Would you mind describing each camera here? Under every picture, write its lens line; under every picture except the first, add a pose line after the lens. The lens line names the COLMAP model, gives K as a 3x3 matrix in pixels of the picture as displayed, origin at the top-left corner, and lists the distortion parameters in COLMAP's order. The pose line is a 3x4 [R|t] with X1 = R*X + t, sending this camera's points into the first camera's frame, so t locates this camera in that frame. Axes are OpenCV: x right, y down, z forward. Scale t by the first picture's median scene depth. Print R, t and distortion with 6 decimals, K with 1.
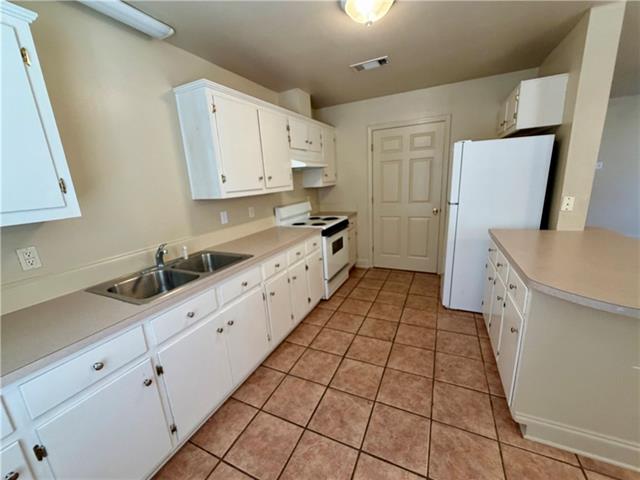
lens RADIAL K [[257.1, 0, 317.7], [0, 257.1, 241.2], [0, 0, 1]] dist [-0.001622, 0.000264]
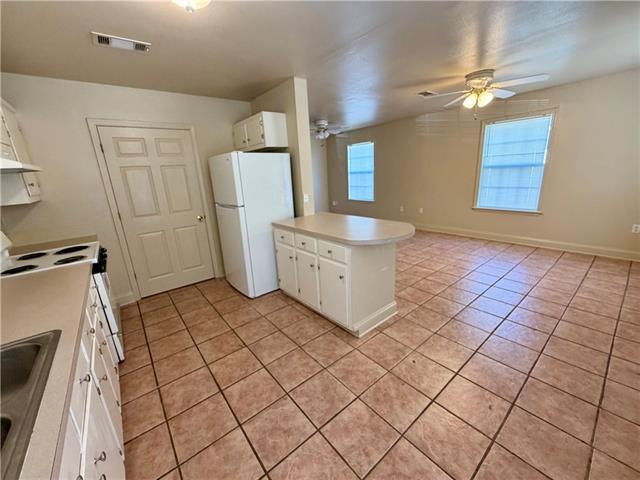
lens RADIAL K [[257.1, 0, 317.7], [0, 257.1, 241.2], [0, 0, 1]] dist [-0.001622, 0.000264]
pose [[0.433197, -0.204854, 0.877710, -0.361137], [0.243836, 0.964150, 0.104683, -0.035182], [-0.867689, 0.168669, 0.467618, 0.214473]]
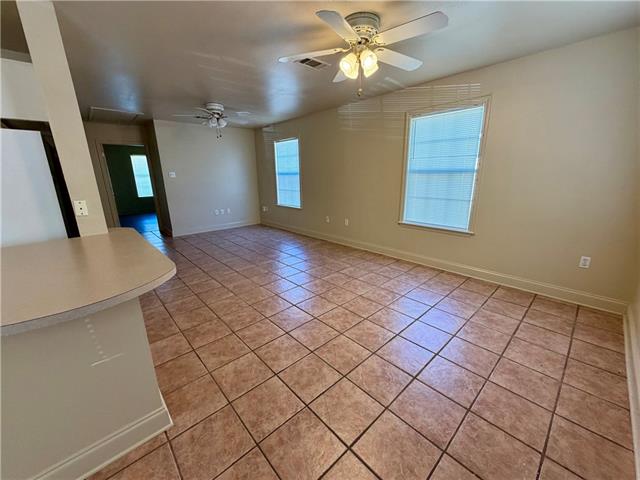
lens RADIAL K [[255.8, 0, 316.8], [0, 255.8, 240.8], [0, 0, 1]] dist [-0.002301, -0.000215]
pose [[0.377544, -0.189506, 0.906393, 0.360950], [0.215818, 0.969886, 0.112886, 0.045469], [-0.900491, 0.152997, 0.407073, -0.131588]]
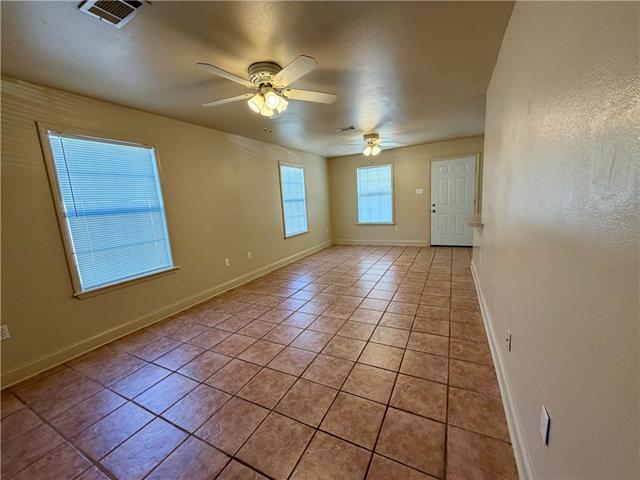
lens RADIAL K [[257.1, 0, 317.7], [0, 257.1, 241.2], [0, 0, 1]] dist [-0.001622, 0.000264]
pose [[-0.992171, 0.113015, 0.053147, 1.696734], [0.124792, 0.913829, 0.386450, -0.584126], [-0.004892, 0.390057, -0.920778, 2.168121]]
